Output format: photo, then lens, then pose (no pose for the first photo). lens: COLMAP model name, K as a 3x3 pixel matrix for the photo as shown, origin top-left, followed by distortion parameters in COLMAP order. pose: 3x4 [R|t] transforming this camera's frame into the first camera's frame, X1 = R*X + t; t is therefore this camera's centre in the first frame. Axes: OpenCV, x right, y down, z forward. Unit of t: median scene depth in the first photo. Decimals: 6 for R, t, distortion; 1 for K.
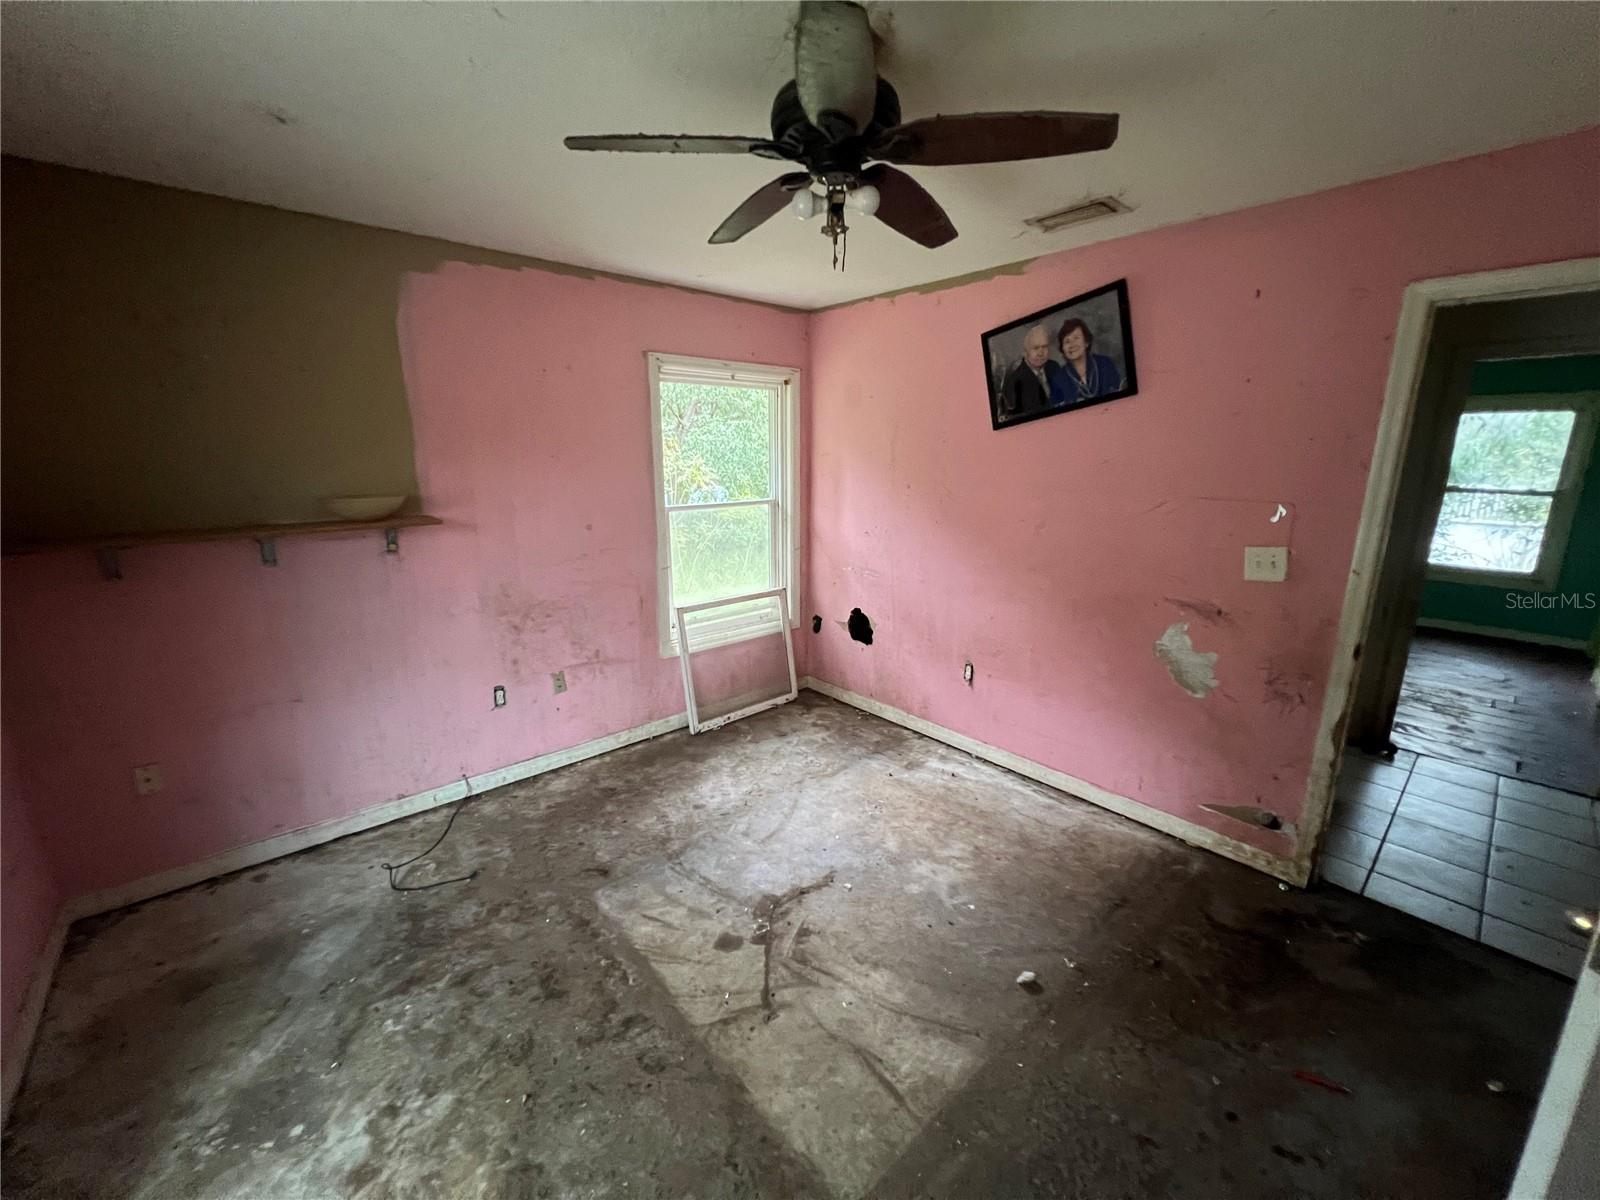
lens RADIAL K [[643.8, 0, 803.2], [0, 643.8, 594.3], [0, 0, 1]] dist [0.000396, 0.000391]
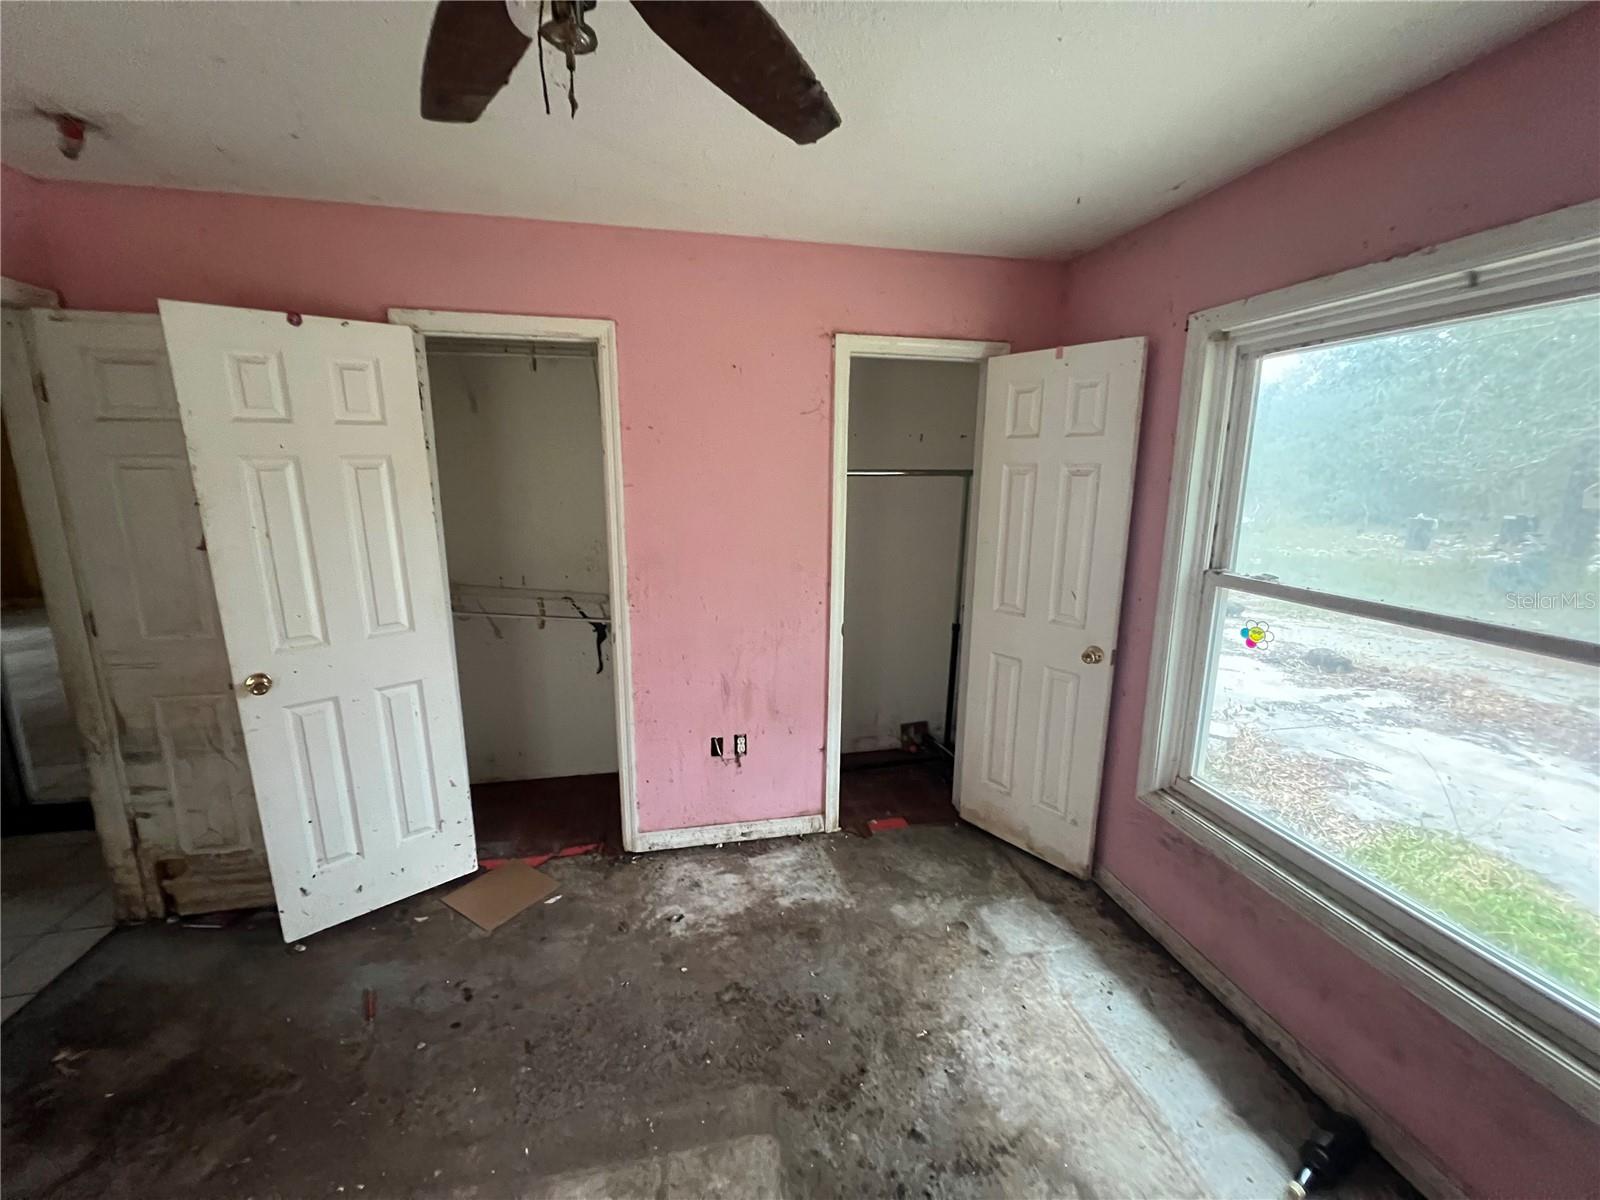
lens RADIAL K [[648.4, 0, 801.6], [0, 648.4, 593.2], [0, 0, 1]] dist [-0.001866, 0.000338]
pose [[-0.867120, -0.108832, 0.486064, -0.238688], [0.101280, 0.916928, 0.385985, -0.195349], [-0.487693, 0.383924, -0.784065, 0.855281]]
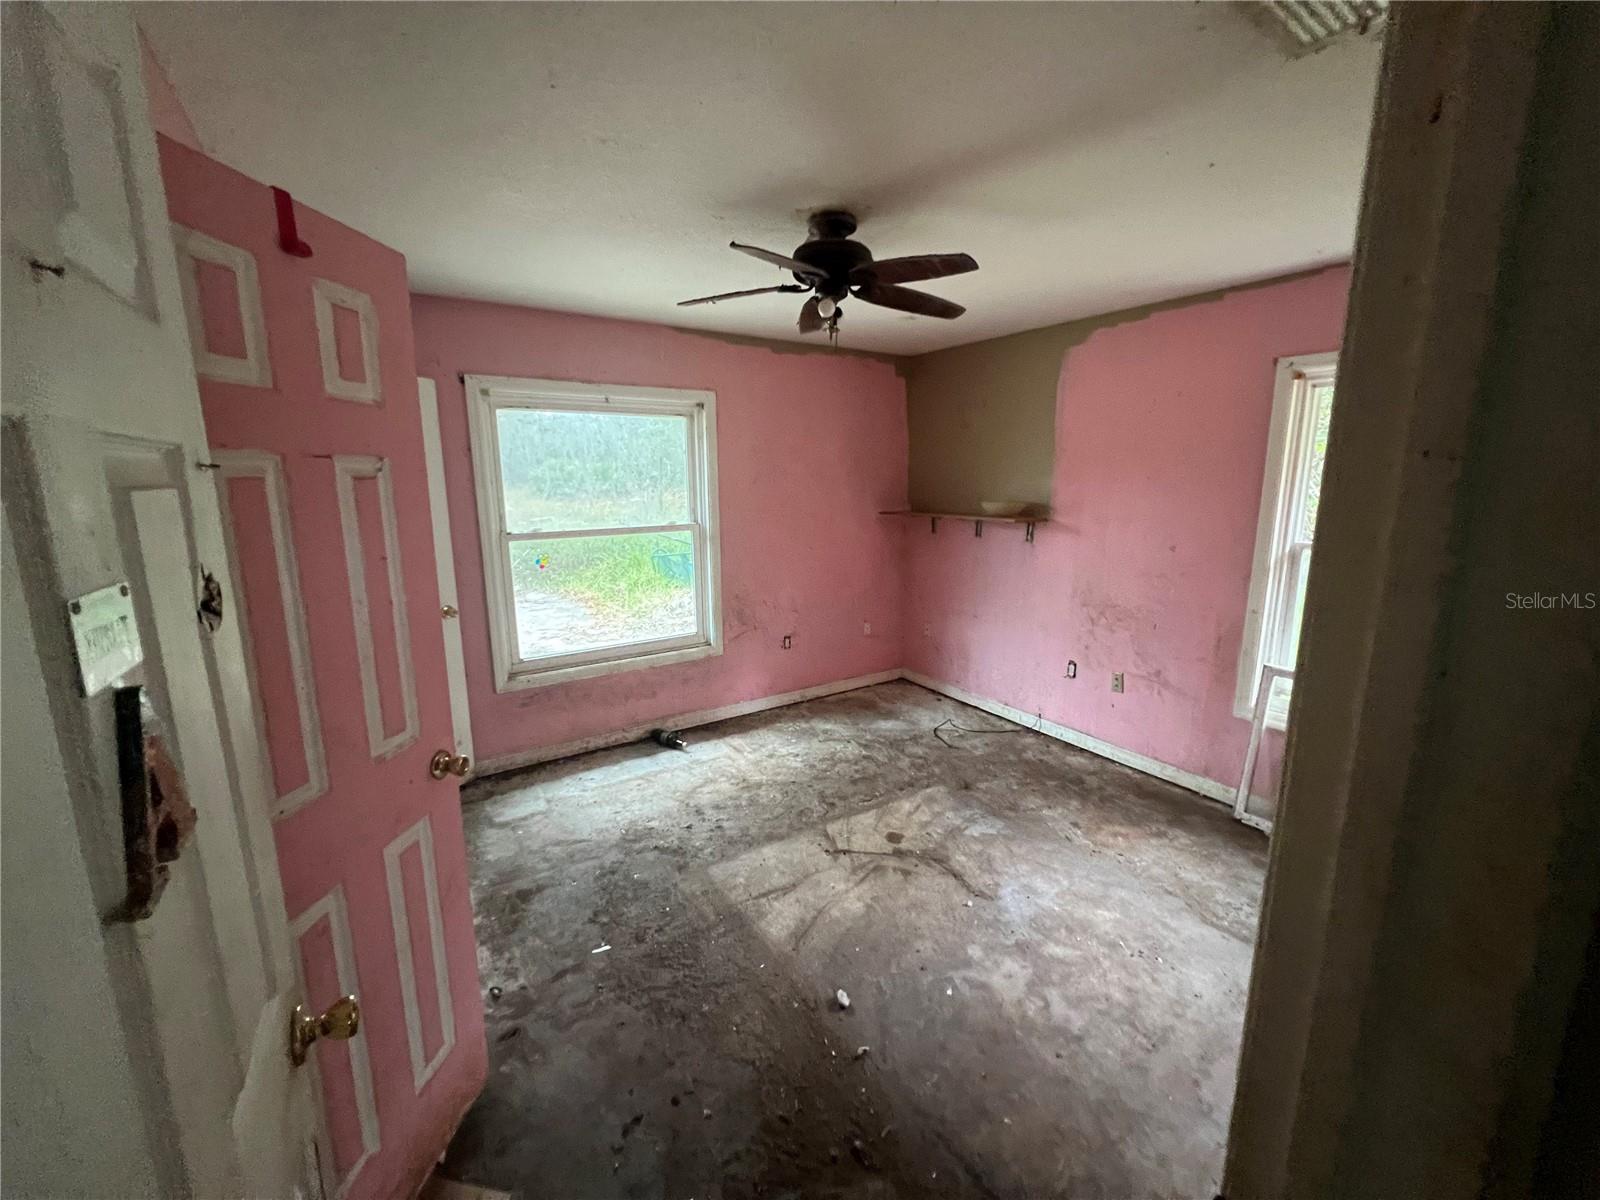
lens RADIAL K [[643.8, 0, 793.9], [0, 643.8, 600.0], [0, 0, 1]] dist [0.000396, 0.000391]
pose [[-0.153818, 0.186847, -0.970272, 0.973550], [-0.221117, 0.950546, 0.218103, -0.149224], [0.963041, 0.248092, -0.104896, 0.711769]]
